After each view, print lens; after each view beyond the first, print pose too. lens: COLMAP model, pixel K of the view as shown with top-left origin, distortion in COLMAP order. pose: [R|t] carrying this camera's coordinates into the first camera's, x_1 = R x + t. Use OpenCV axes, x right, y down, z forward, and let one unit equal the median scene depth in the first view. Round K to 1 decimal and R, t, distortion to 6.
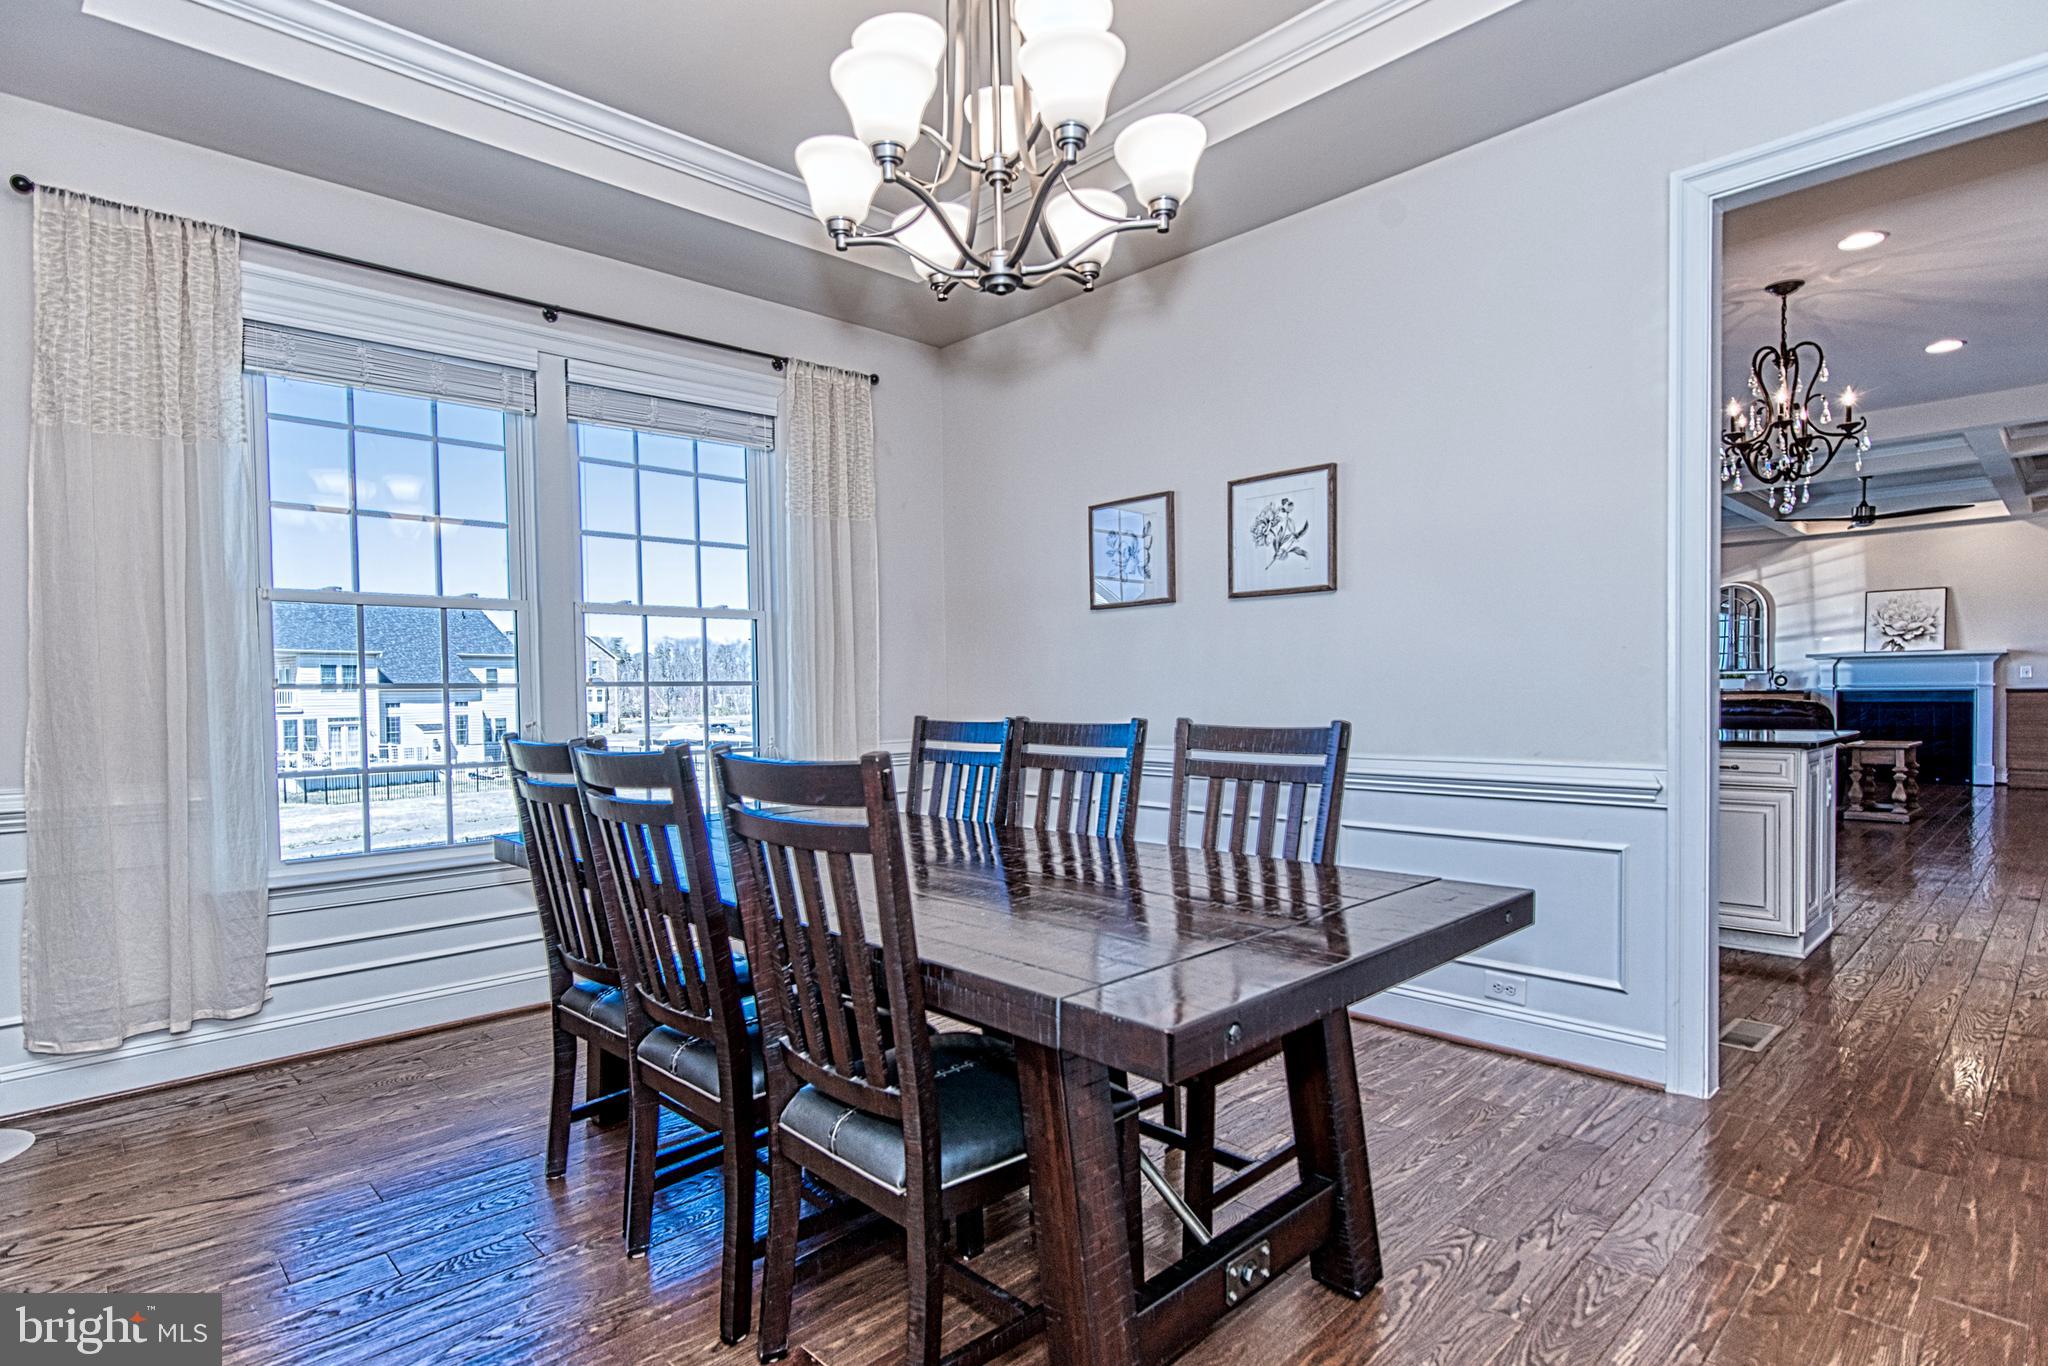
lens RADIAL K [[1017.6, 0, 1020.1], [0, 1017.6, 692.1], [0, 0, 1]] dist [0.001640, 0.000076]
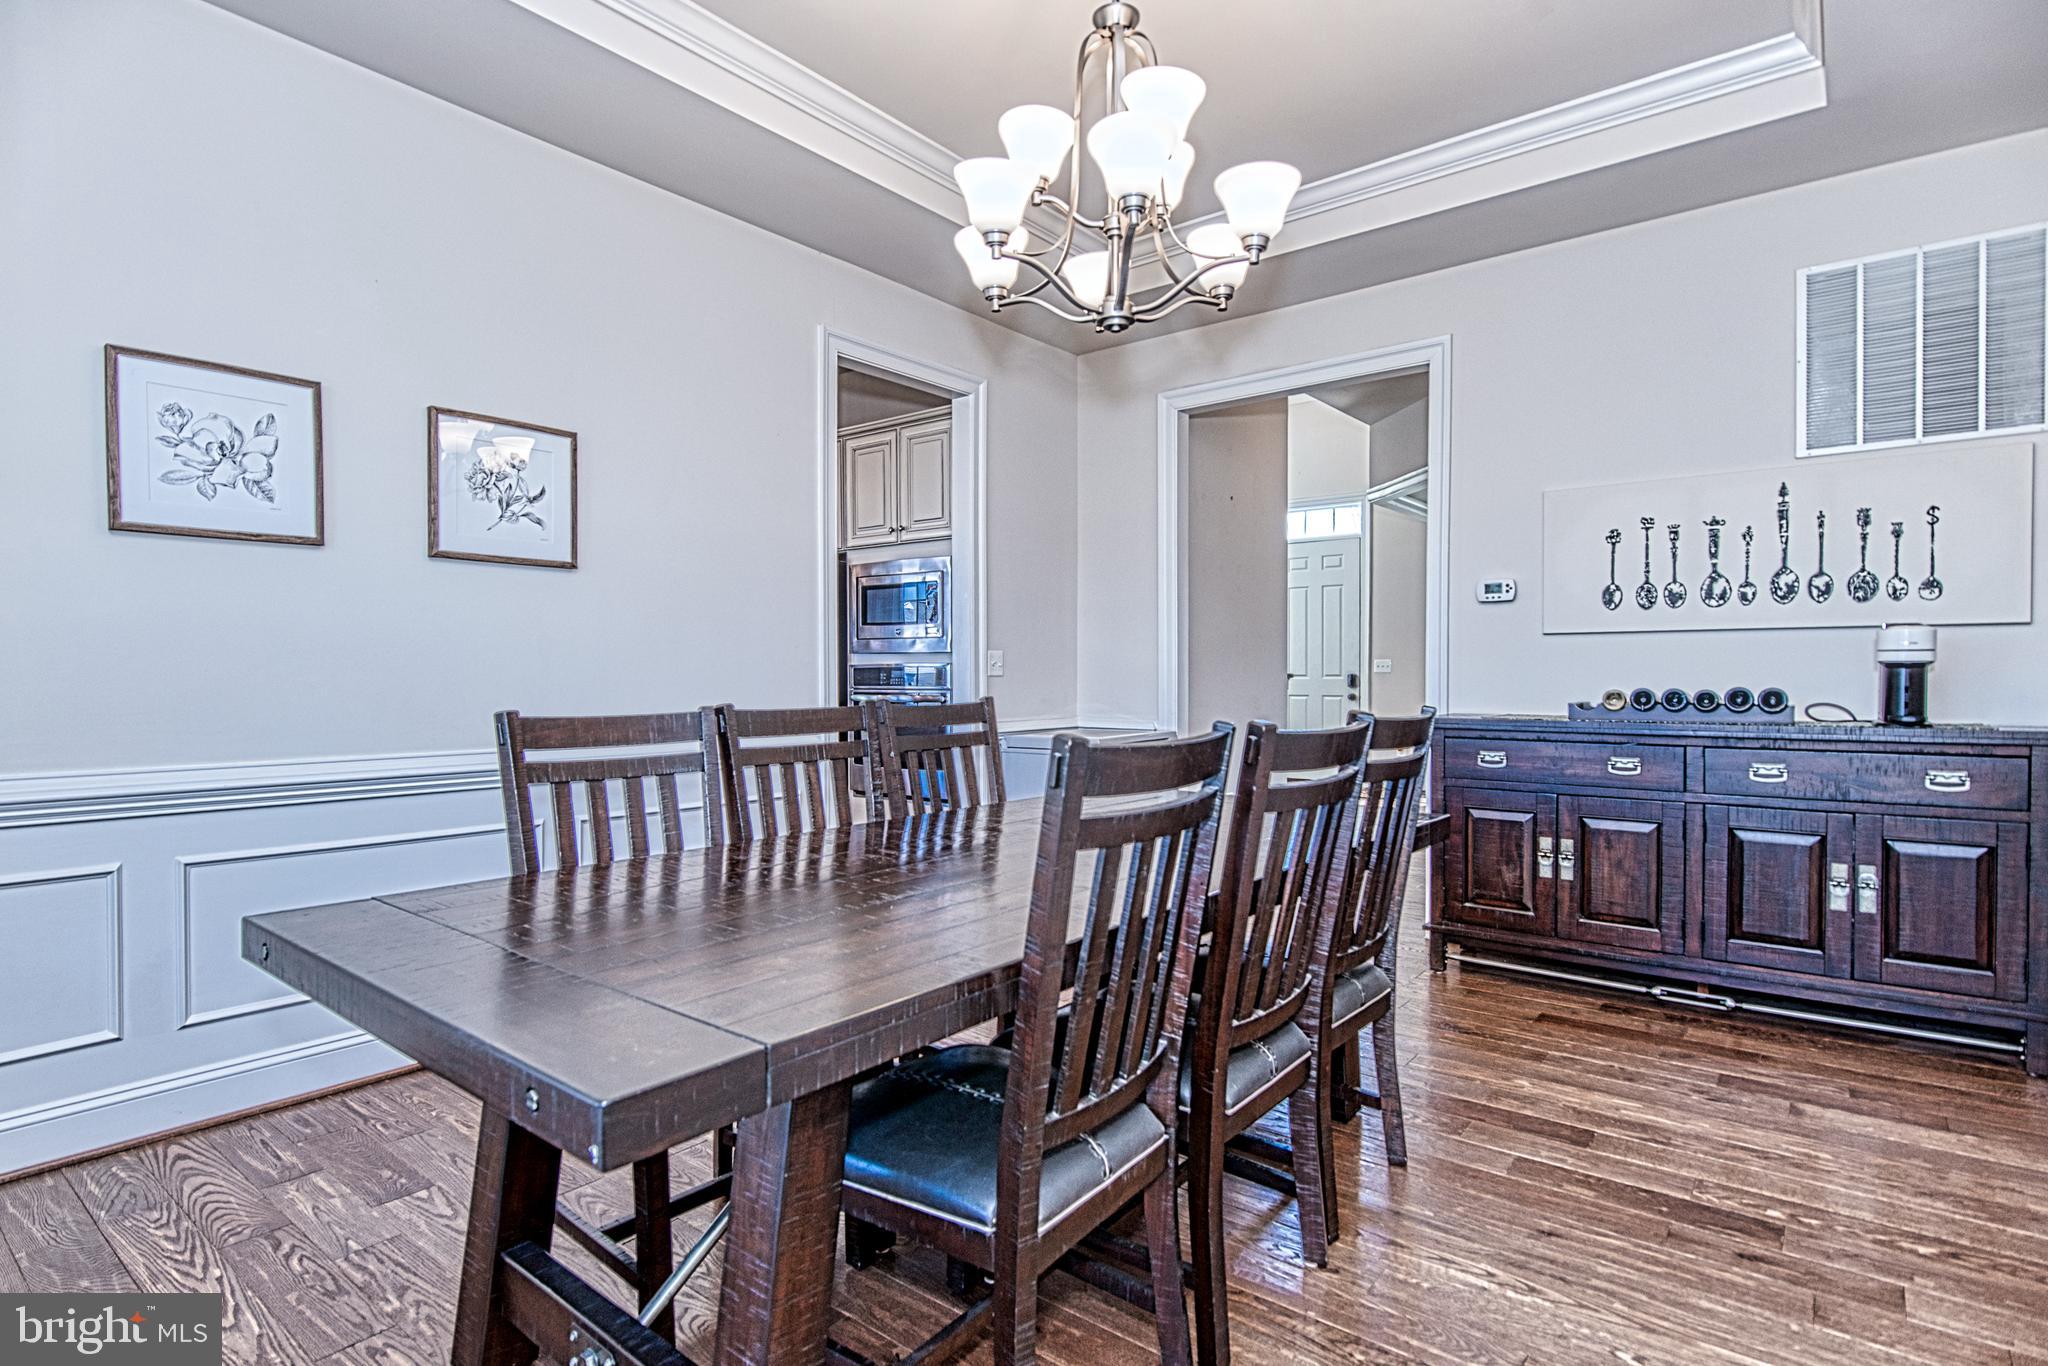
lens RADIAL K [[1017.6, 0, 1020.1], [0, 1017.6, 692.1], [0, 0, 1]] dist [0.001640, 0.000076]
pose [[-0.100614, -0.001578, 0.994924, -0.703275], [0.006330, 0.999977, 0.002226, 0.012464], [-0.994905, 0.006521, -0.100602, 0.745213]]
